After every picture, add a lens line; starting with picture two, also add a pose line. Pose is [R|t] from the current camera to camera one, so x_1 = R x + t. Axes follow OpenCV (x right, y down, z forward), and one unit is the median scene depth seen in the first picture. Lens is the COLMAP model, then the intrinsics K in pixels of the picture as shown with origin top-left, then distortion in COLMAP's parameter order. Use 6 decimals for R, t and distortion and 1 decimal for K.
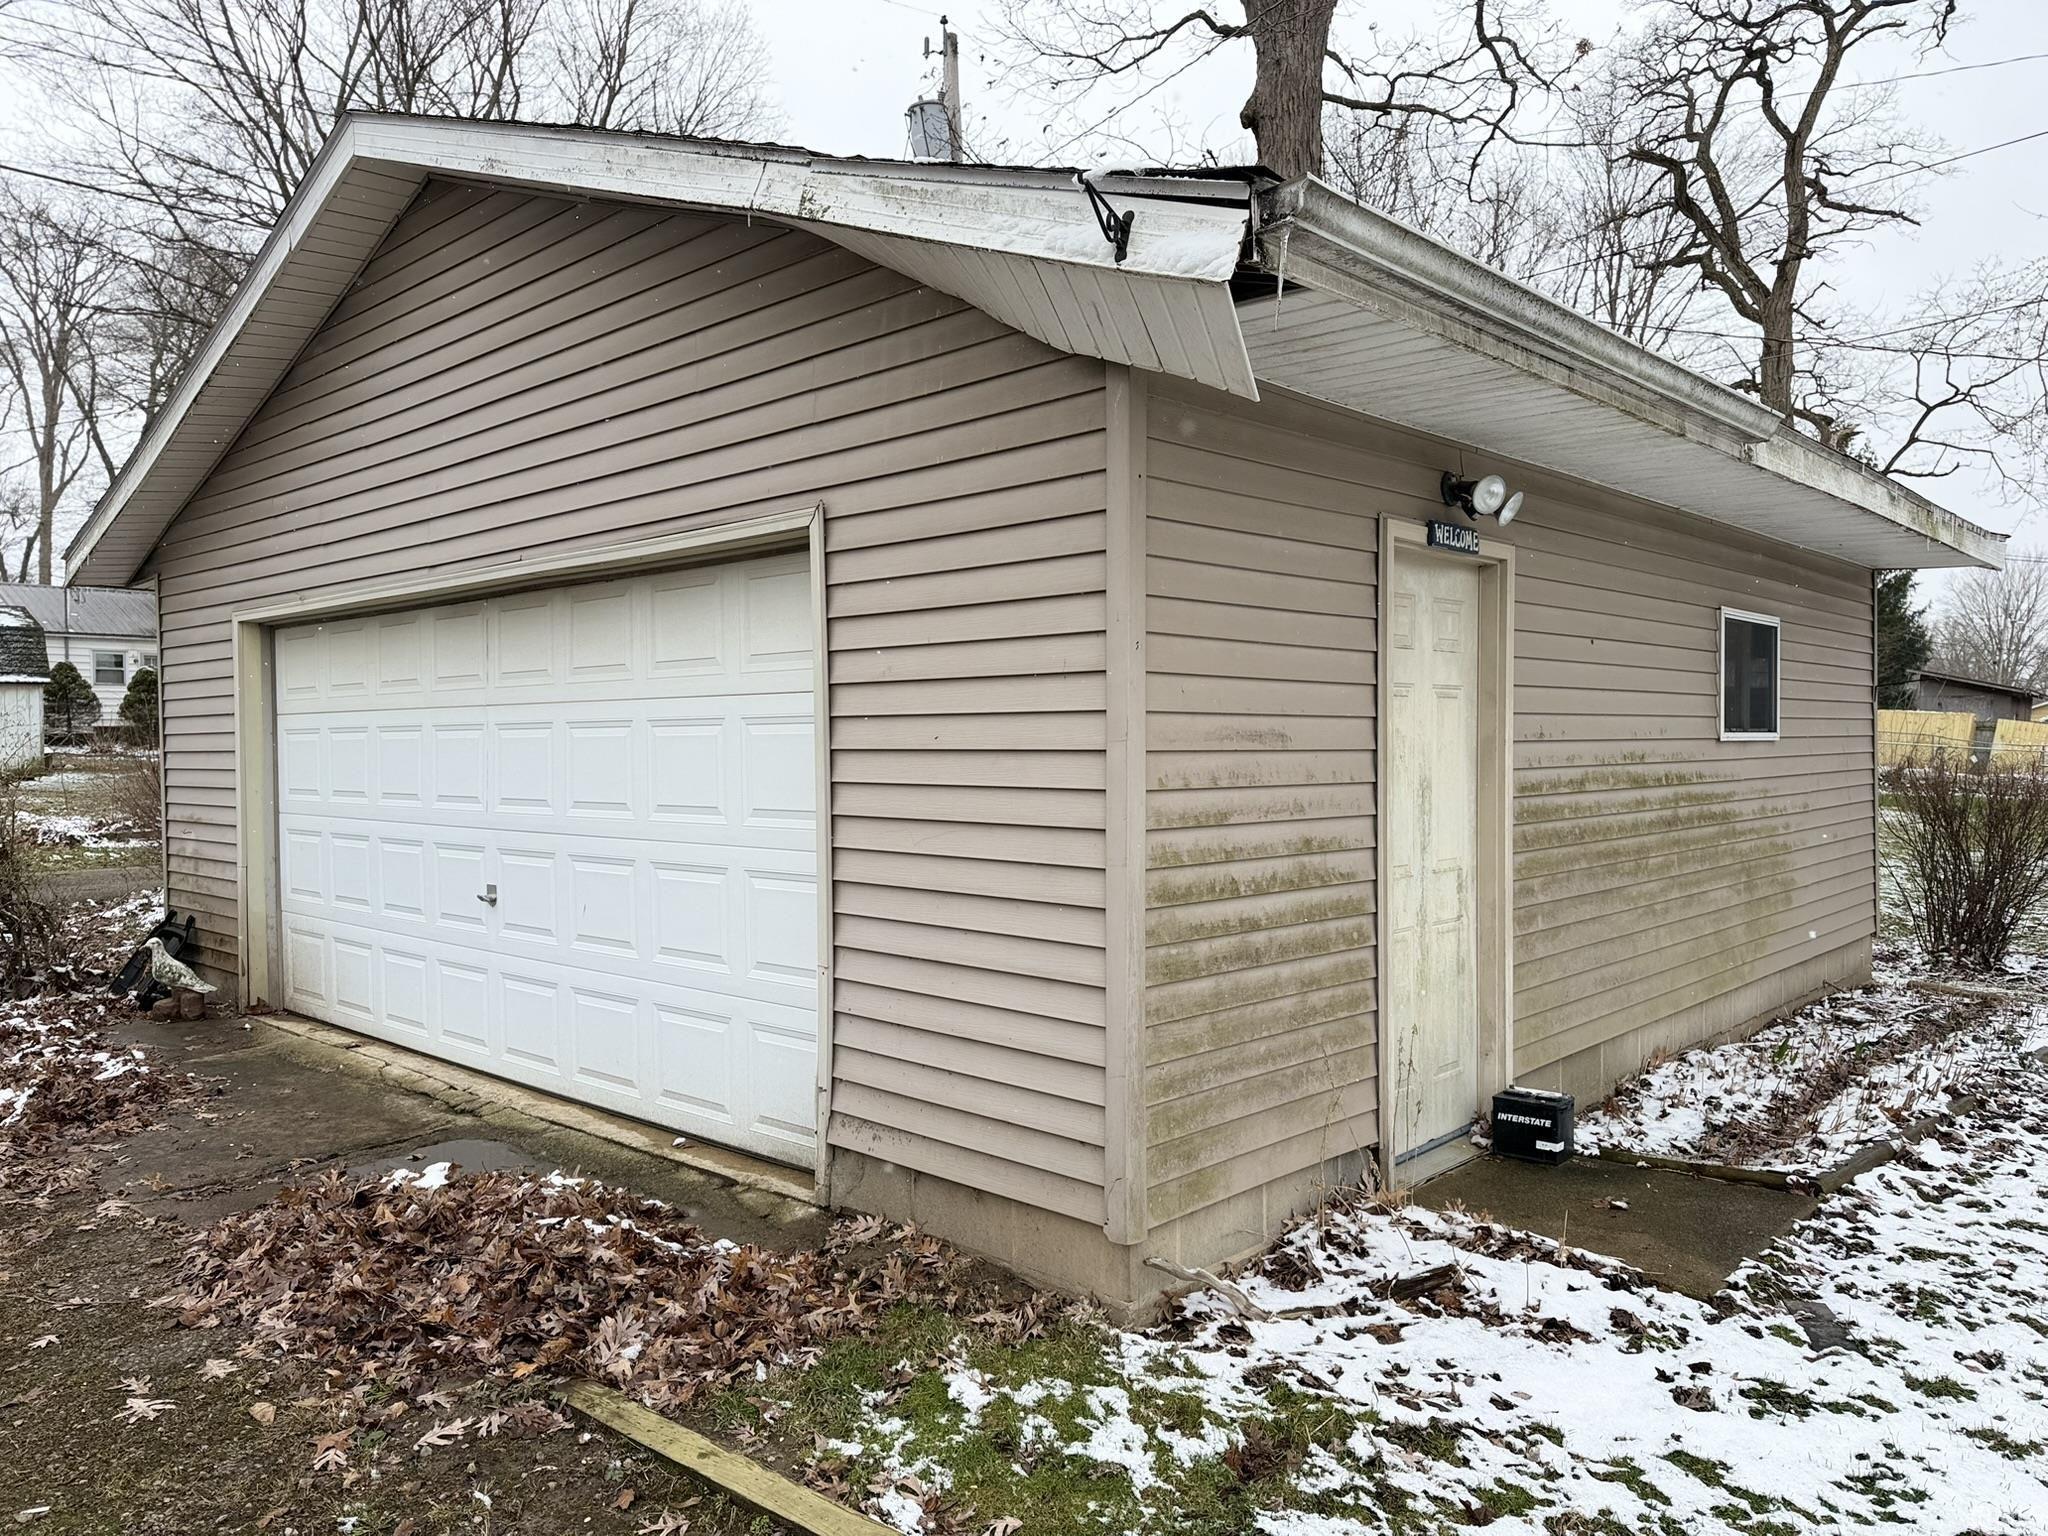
lens RADIAL K [[1415.2, 0, 1023.2], [0, 1415.2, 779.2], [0, 0, 1]] dist [0.111383, -0.131150]
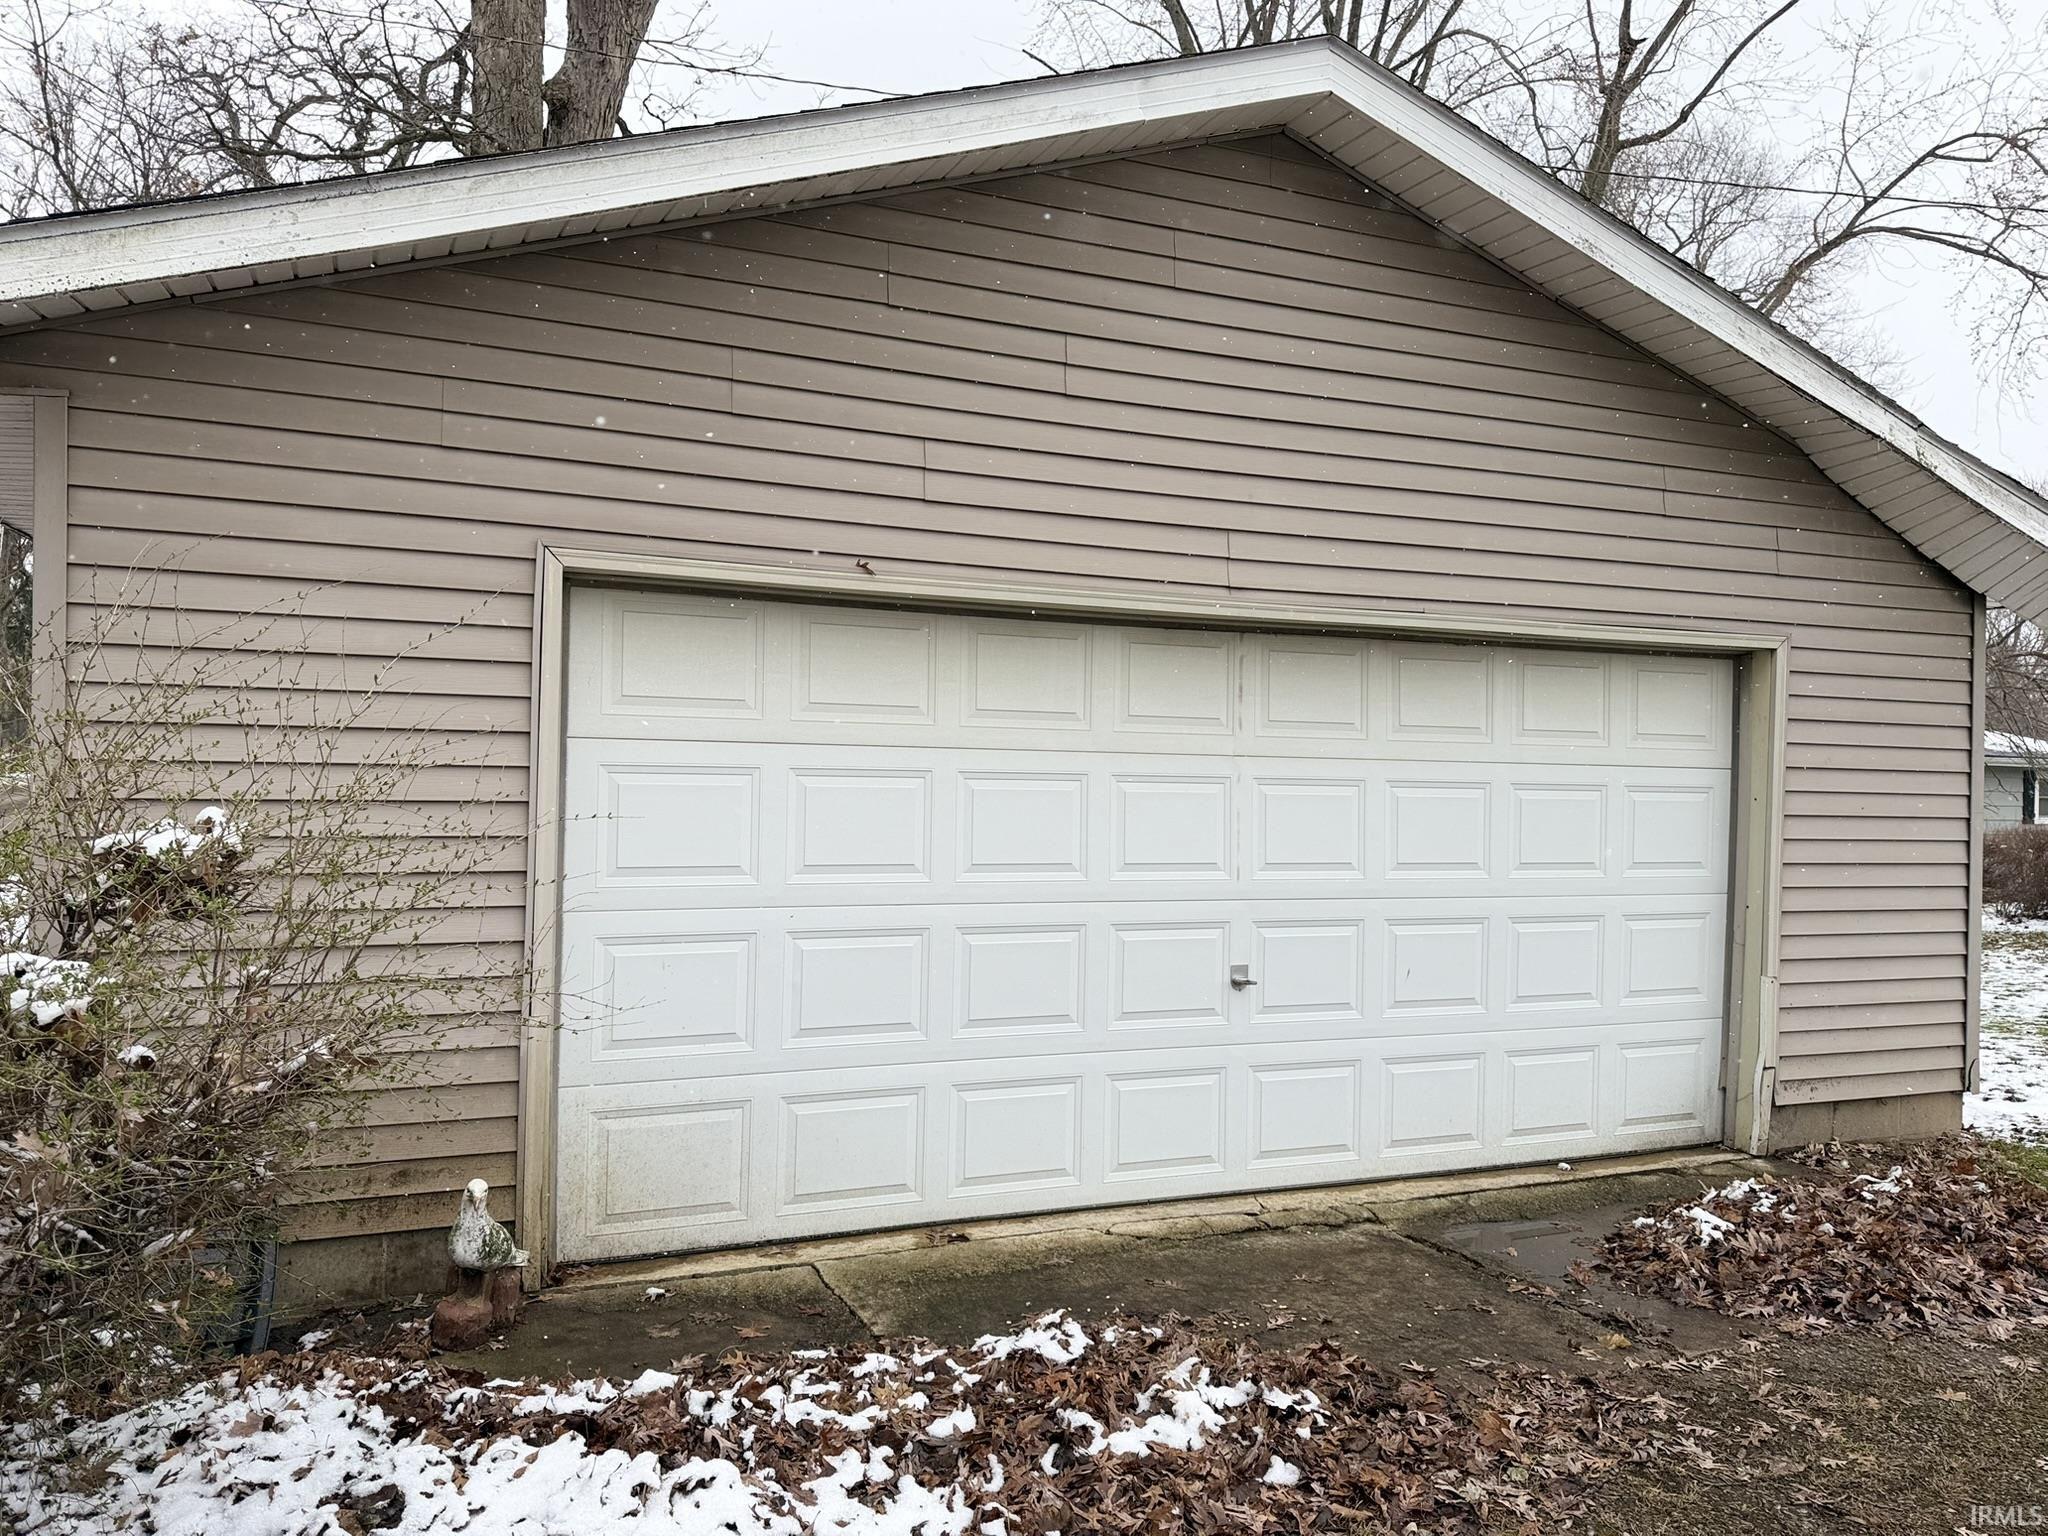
lens RADIAL K [[1415.2, 0, 1023.2], [0, 1415.2, 779.2], [0, 0, 1]] dist [0.111383, -0.131150]
pose [[0.410883, 0.011954, 0.911610, -1.366470], [-0.007125, 0.999926, -0.009901, -0.030826], [-0.911660, -0.002427, 0.410937, 0.885154]]
